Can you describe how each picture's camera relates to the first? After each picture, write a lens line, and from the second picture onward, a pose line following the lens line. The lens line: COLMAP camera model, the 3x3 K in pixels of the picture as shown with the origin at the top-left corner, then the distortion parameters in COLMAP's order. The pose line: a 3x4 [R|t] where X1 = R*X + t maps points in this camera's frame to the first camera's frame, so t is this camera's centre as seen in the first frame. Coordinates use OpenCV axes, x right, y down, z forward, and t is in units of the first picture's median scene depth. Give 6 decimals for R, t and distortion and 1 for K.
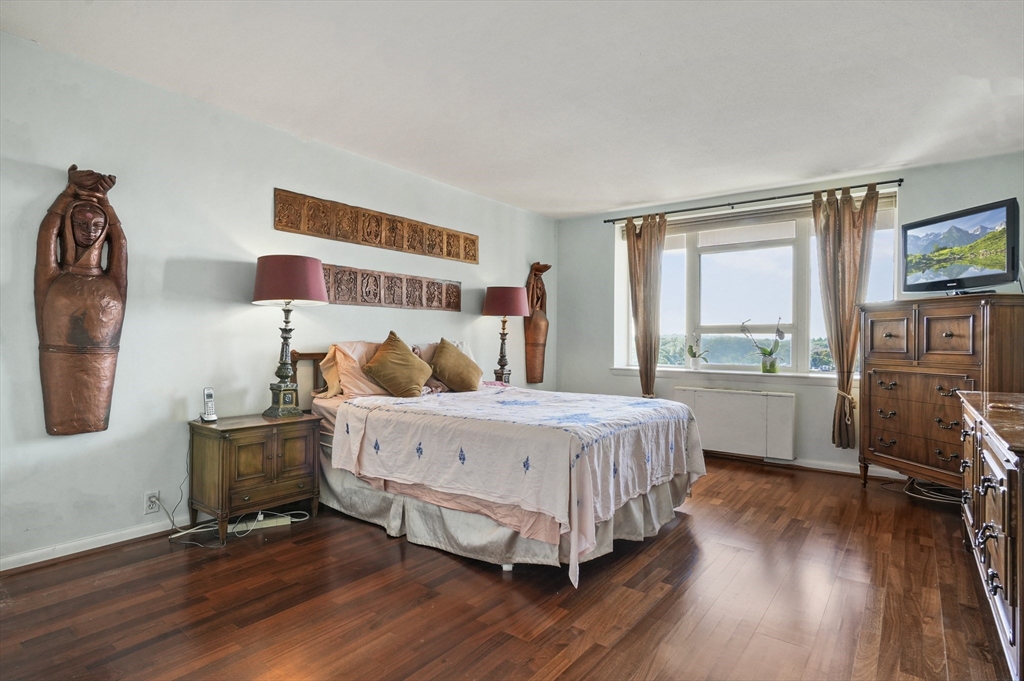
lens RADIAL K [[517.4, 0, 512.0], [0, 517.4, 340.5], [0, 0, 1]] dist [-0.014847, 0.000605]
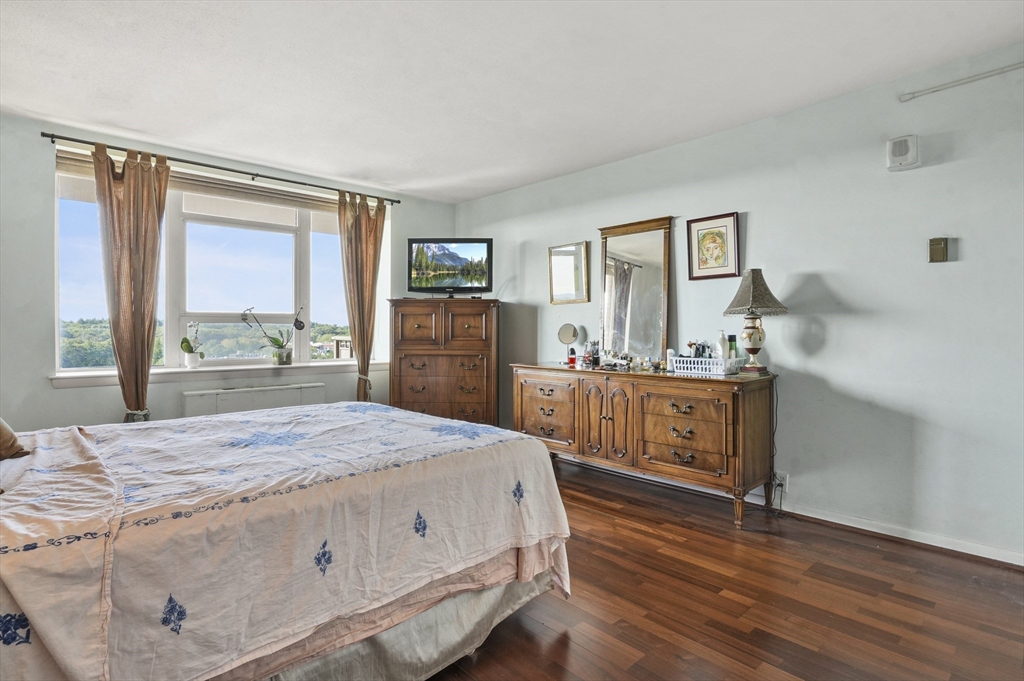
lens RADIAL K [[517.4, 0, 512.0], [0, 517.4, 340.5], [0, 0, 1]] dist [-0.014847, 0.000605]
pose [[0.187189, -0.026744, 0.981960, -0.455240], [0.001788, 0.999637, 0.026885, -0.009106], [-0.982322, -0.003277, 0.187169, 0.522469]]
